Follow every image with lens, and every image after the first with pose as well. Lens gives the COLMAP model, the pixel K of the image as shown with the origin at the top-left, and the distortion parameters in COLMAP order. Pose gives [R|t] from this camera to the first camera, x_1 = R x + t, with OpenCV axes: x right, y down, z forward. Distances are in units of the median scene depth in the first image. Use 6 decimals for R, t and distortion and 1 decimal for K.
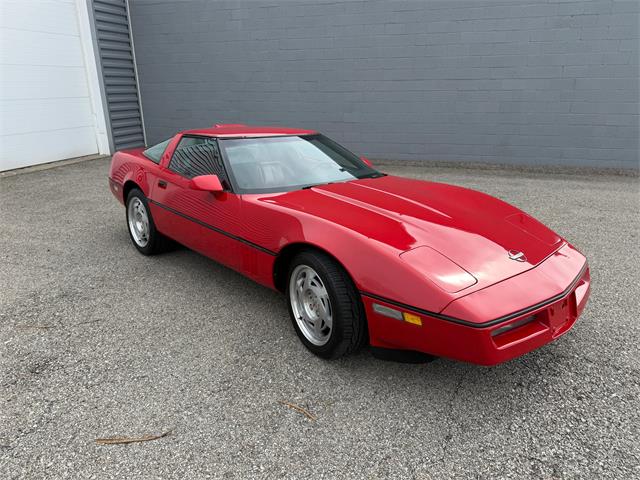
lens RADIAL K [[456.0, 0, 322.2], [0, 456.0, 243.3], [0, 0, 1]] dist [0.003591, -0.009654]
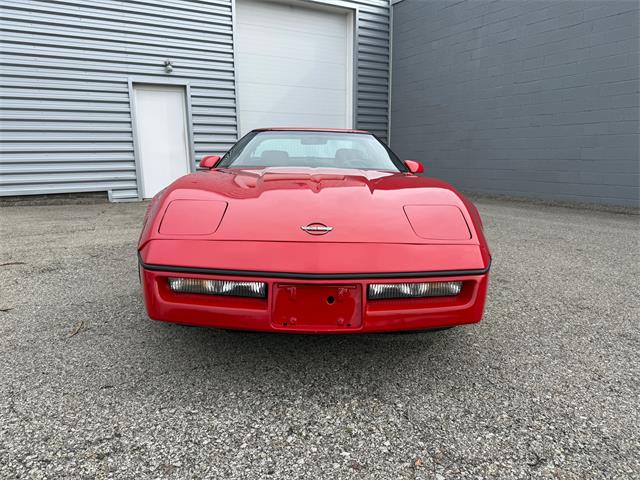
lens RADIAL K [[456.0, 0, 322.2], [0, 456.0, 243.3], [0, 0, 1]] dist [0.003591, -0.009654]
pose [[0.748941, 0.122740, -0.651169, 0.301882], [-0.210495, 0.975863, -0.058159, 0.029753], [0.628314, 0.180625, 0.756701, 0.141212]]
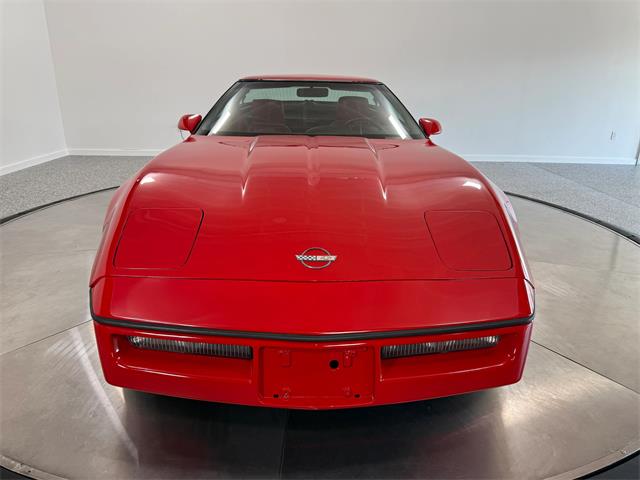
lens RADIAL K [[456.0, 0, 322.2], [0, 456.0, 243.3], [0, 0, 1]] dist [0.003591, -0.009654]
pose [[0.748103, 0.235910, -0.620232, 0.258023], [-0.206007, 0.971057, 0.120870, -0.021884], [0.630795, 0.037349, 0.775050, 0.176555]]
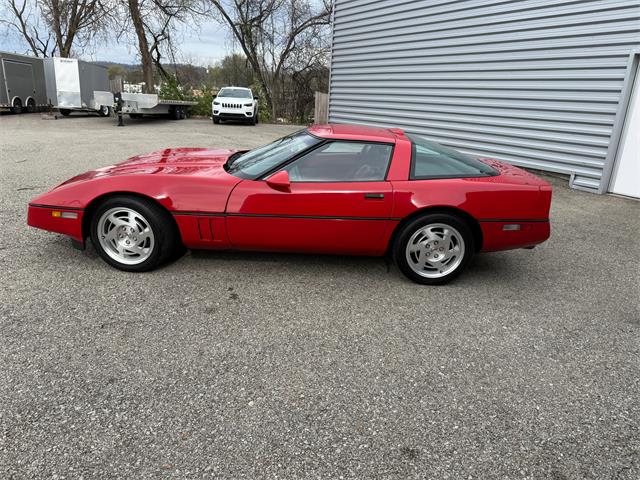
lens RADIAL K [[456.0, 0, 322.2], [0, 456.0, 243.3], [0, 0, 1]] dist [0.003591, -0.009654]
pose [[-0.636323, 0.236743, -0.734197, 0.352356], [-0.272842, 0.821159, 0.501253, -0.280898], [0.721561, 0.519279, -0.457930, 0.755896]]
